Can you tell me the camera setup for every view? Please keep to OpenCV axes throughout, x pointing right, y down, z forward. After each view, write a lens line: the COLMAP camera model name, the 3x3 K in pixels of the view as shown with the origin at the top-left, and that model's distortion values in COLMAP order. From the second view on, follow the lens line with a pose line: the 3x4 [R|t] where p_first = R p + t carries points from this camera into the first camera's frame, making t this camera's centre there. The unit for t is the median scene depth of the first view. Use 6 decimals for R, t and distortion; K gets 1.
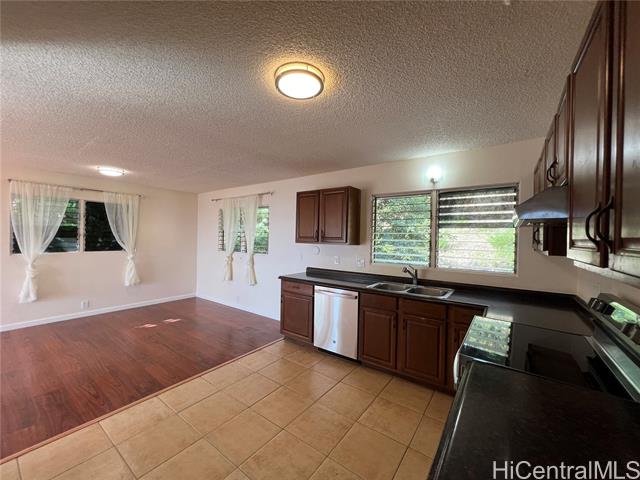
lens RADIAL K [[254.8, 0, 321.0], [0, 254.8, 239.3], [0, 0, 1]] dist [0.001038, 0.000114]
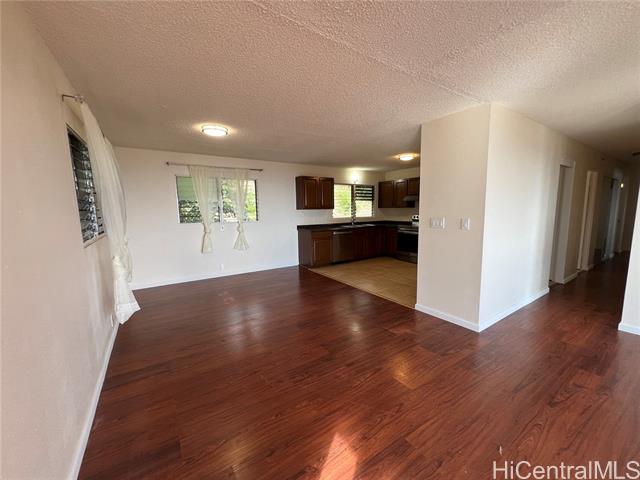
lens RADIAL K [[254.8, 0, 321.0], [0, 254.8, 239.3], [0, 0, 1]] dist [0.001038, 0.000114]
pose [[0.342423, -0.134123, 0.929923, -1.984139], [0.027601, 0.990767, 0.132735, -0.010550], [-0.939140, -0.019785, 0.342964, 0.476857]]
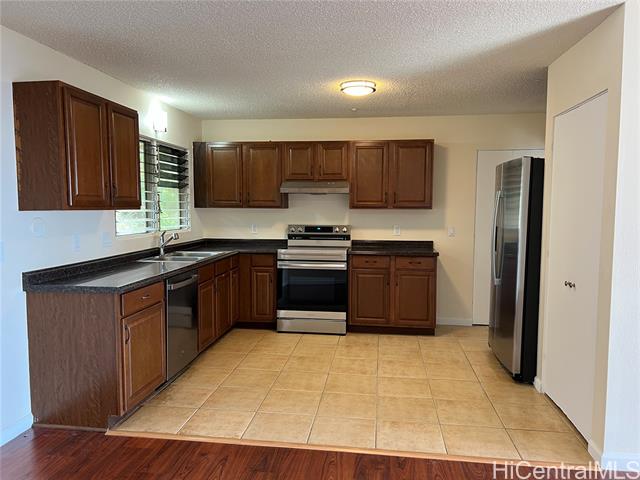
lens RADIAL K [[488.8, 0, 317.4], [0, 488.8, 239.9], [0, 0, 1]] dist [0.031886, -0.006748]
pose [[-0.478919, -0.082715, 0.873954, -1.275411], [-0.003356, 0.995716, 0.092401, -0.017440], [-0.877853, 0.041320, -0.477145, 1.342175]]
